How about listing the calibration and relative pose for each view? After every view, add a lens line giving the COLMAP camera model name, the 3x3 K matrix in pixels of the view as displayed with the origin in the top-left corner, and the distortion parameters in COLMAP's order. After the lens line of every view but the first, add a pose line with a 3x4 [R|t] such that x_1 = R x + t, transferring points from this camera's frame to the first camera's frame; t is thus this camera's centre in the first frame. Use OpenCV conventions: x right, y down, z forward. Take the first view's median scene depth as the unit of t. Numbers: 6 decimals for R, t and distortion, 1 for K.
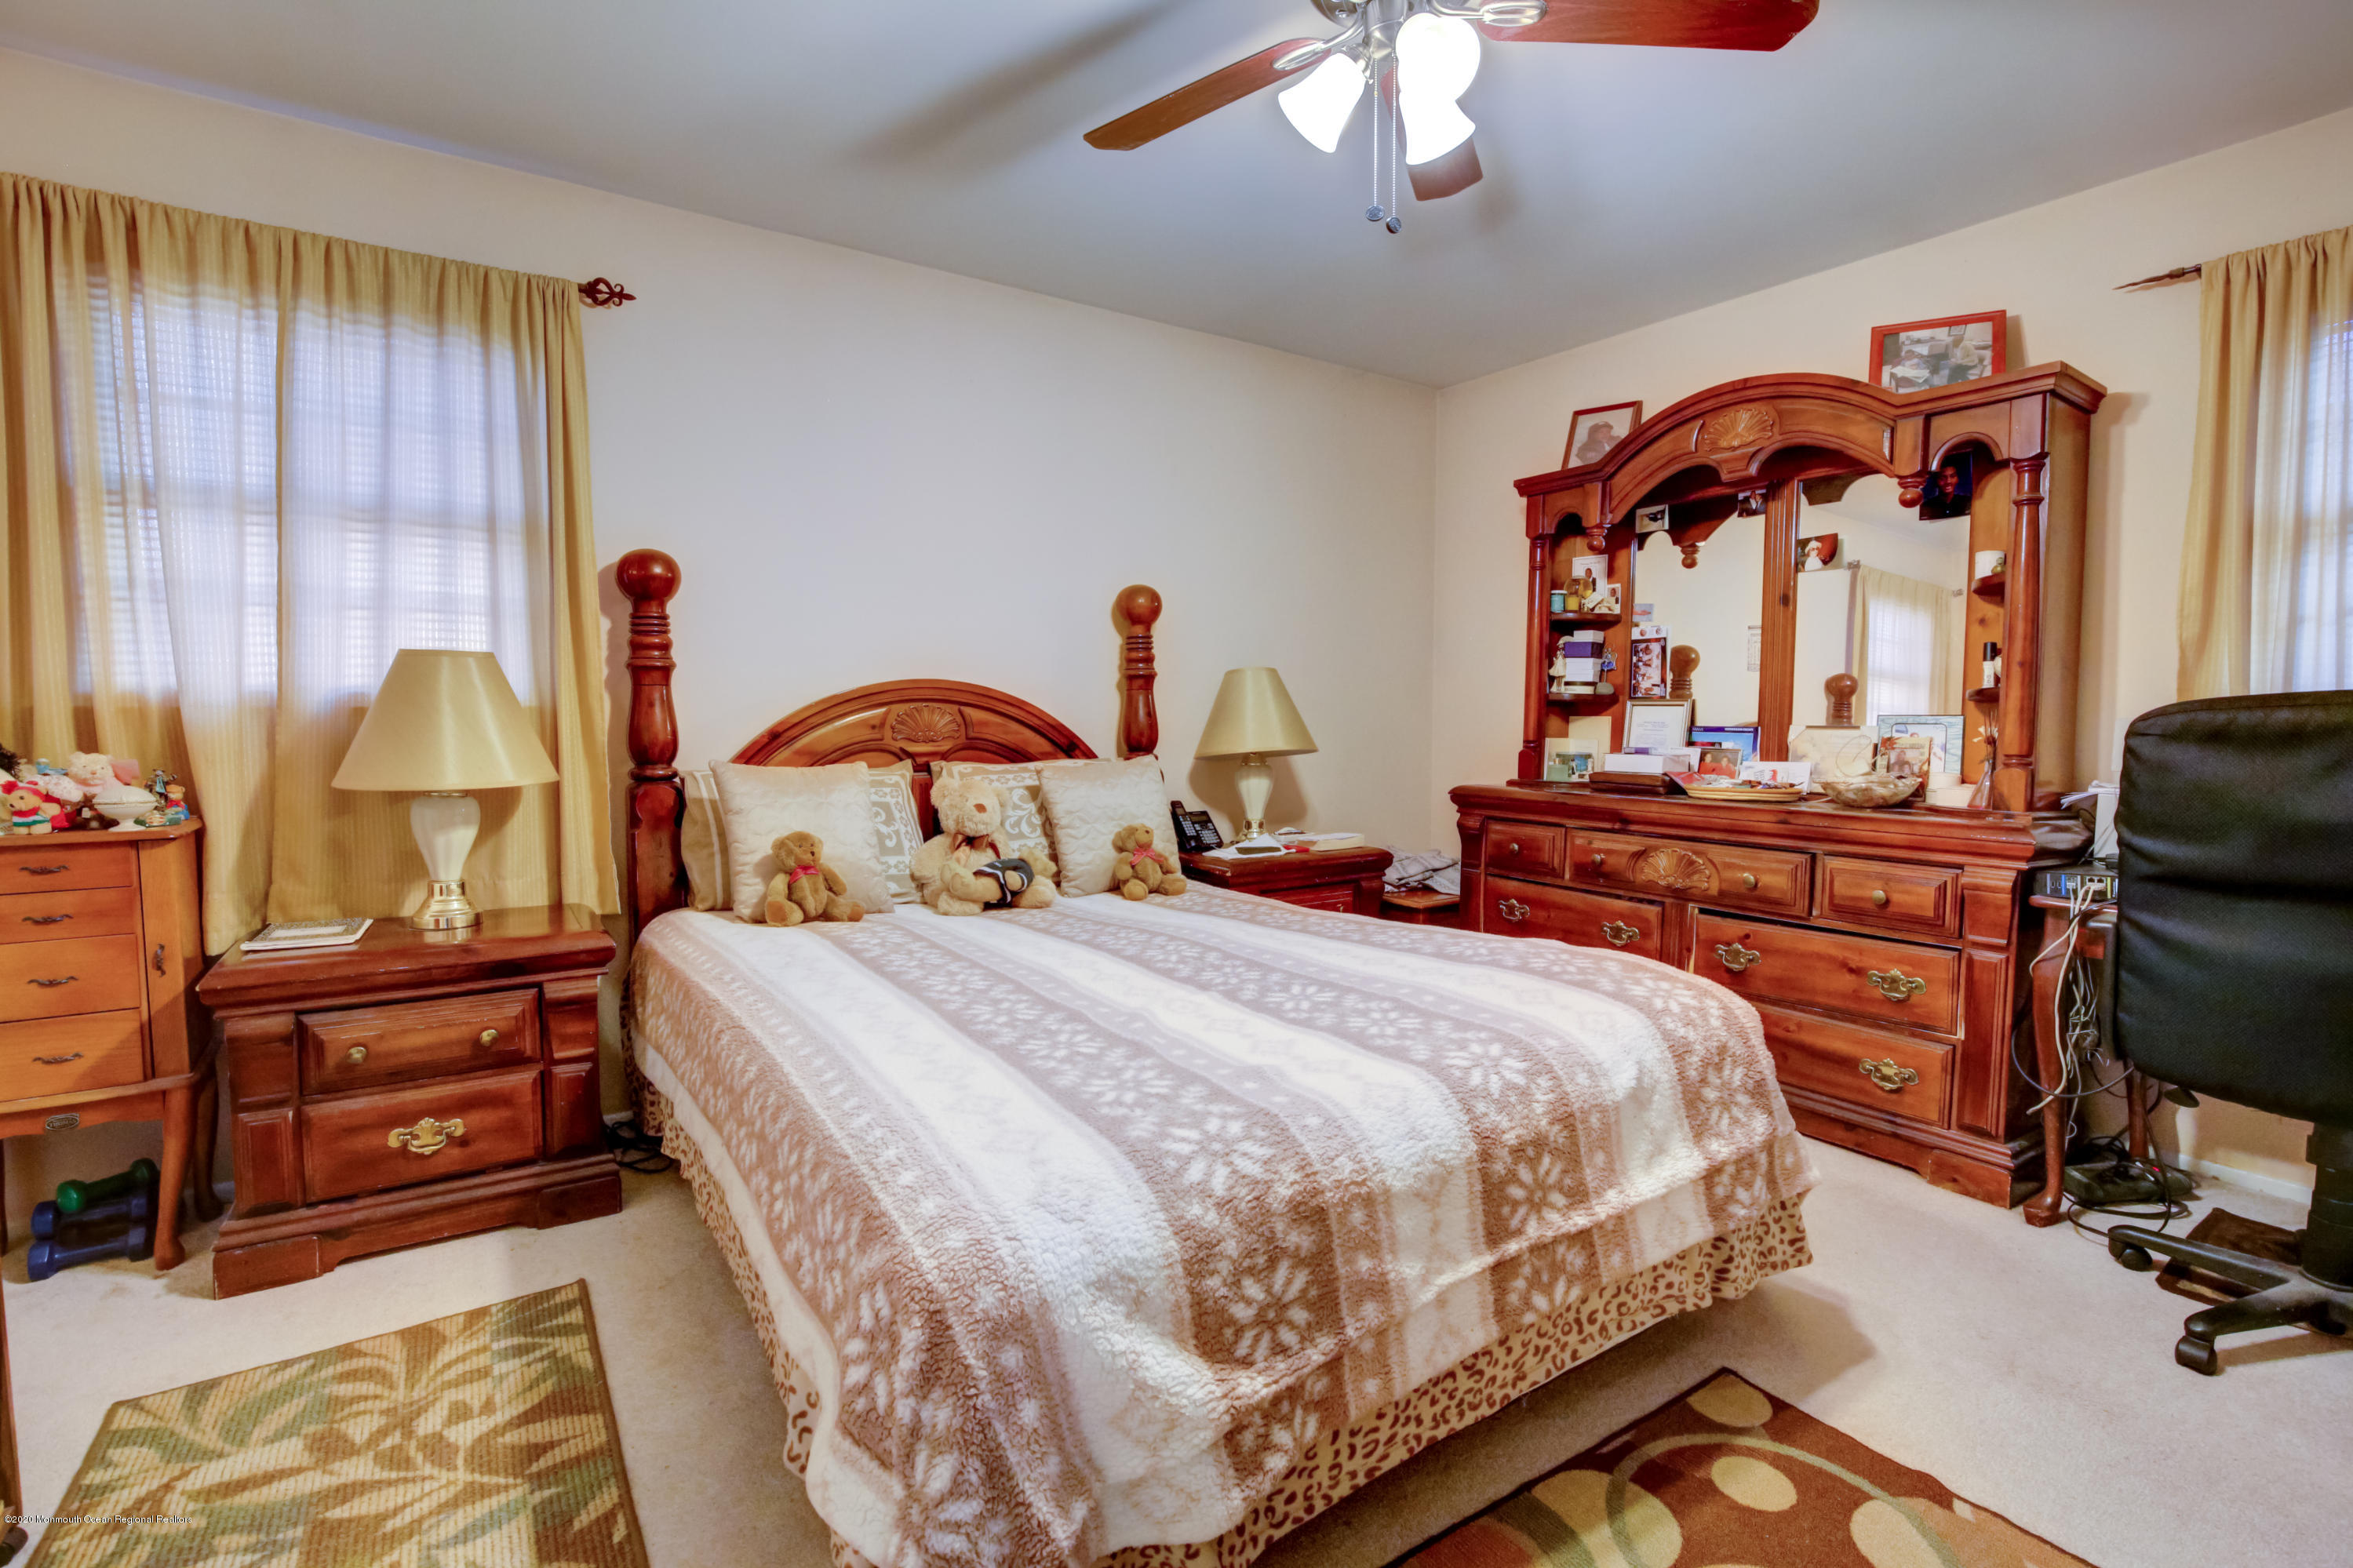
lens RADIAL K [[1072.4, 0, 1188.1], [0, 1072.4, 769.2], [0, 0, 1]] dist [-0.031243, 0.000575]
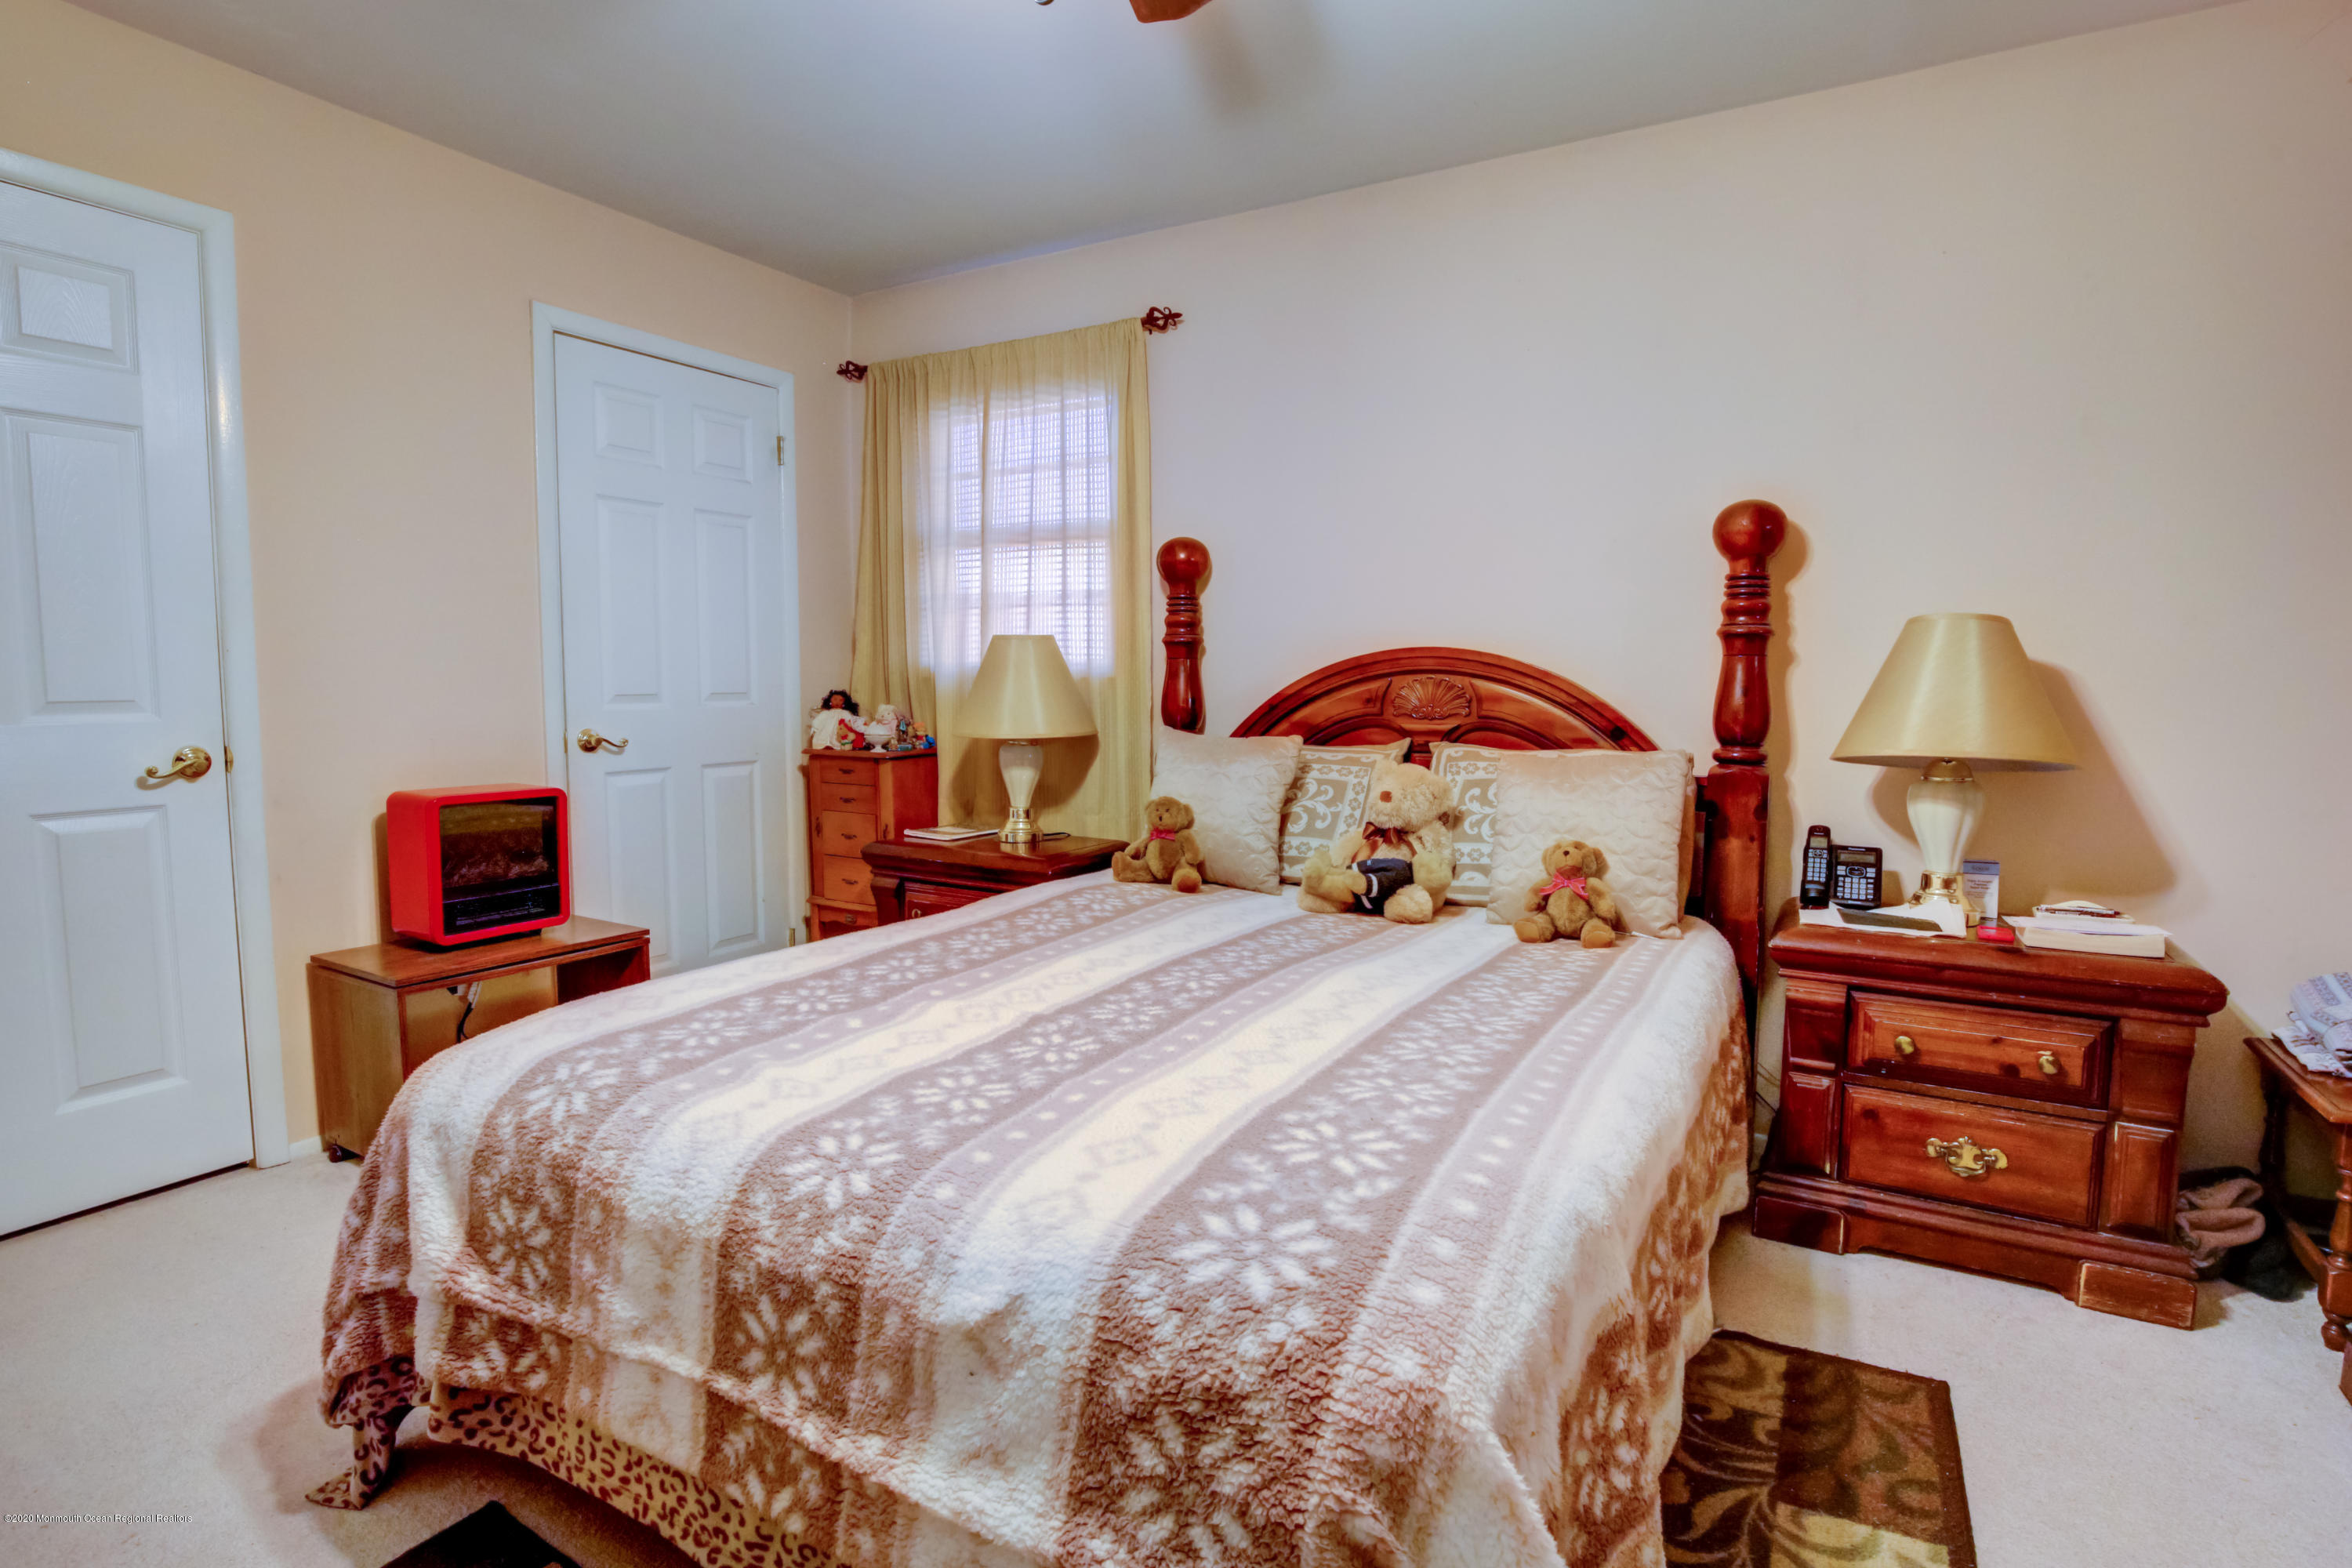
lens RADIAL K [[1138.4, 0, 1168.1], [0, 1138.4, 758.0], [0, 0, 1]] dist [-0.034720, 0.000395]
pose [[0.429000, 0.063176, -0.901092, 0.675322], [-0.054523, 0.997543, 0.043980, -0.030561], [0.901657, 0.030263, 0.431391, 0.549946]]
